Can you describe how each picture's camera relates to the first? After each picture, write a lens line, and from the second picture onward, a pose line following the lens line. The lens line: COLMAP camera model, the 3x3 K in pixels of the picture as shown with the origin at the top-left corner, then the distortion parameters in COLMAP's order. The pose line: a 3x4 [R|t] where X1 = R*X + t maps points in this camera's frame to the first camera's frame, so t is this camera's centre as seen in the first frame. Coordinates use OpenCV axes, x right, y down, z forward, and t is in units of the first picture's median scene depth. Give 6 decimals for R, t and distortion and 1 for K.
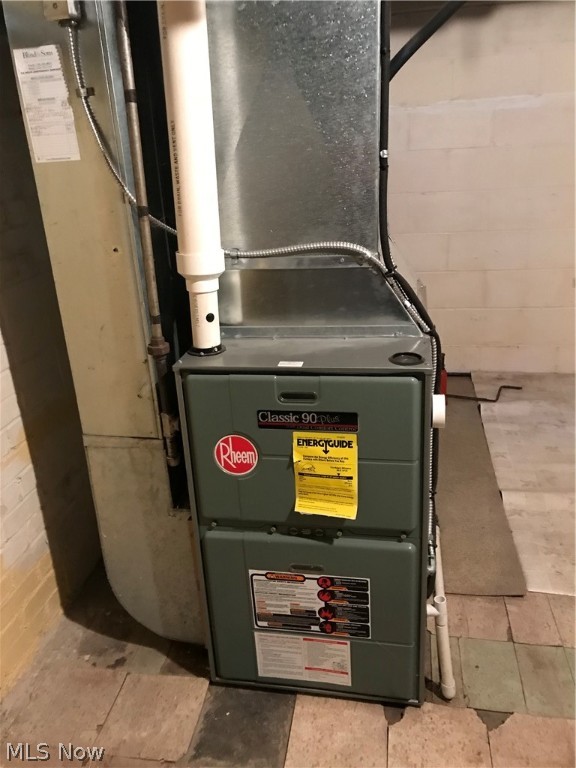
lens RADIAL K [[625.7, 0, 291.4], [0, 625.7, 384.5], [0, 0, 1]] dist [0.038226, -0.035776]
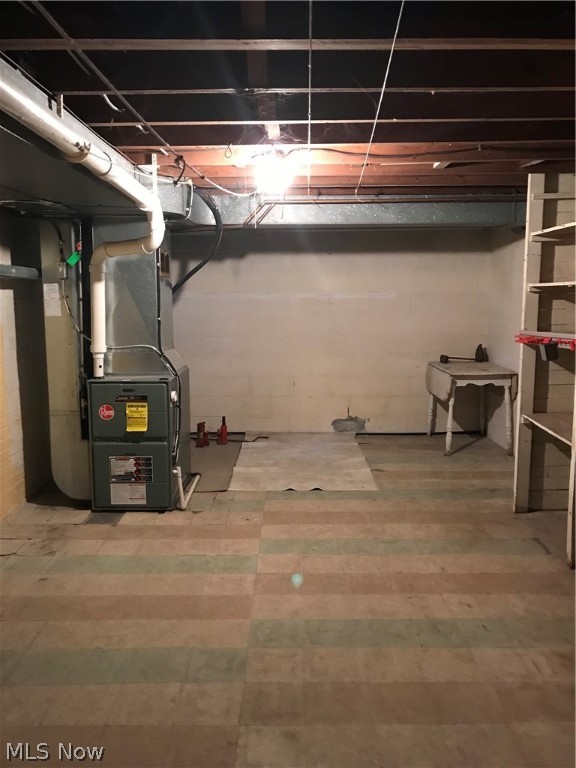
lens RADIAL K [[625.7, 0, 285.7], [0, 625.7, 378.8], [0, 0, 1]] dist [0.038226, -0.035776]
pose [[0.986460, 0.028649, 0.161481, 0.262280], [0.011117, 0.970678, -0.240127, 0.681521], [-0.163625, 0.238671, 0.957216, -2.017590]]
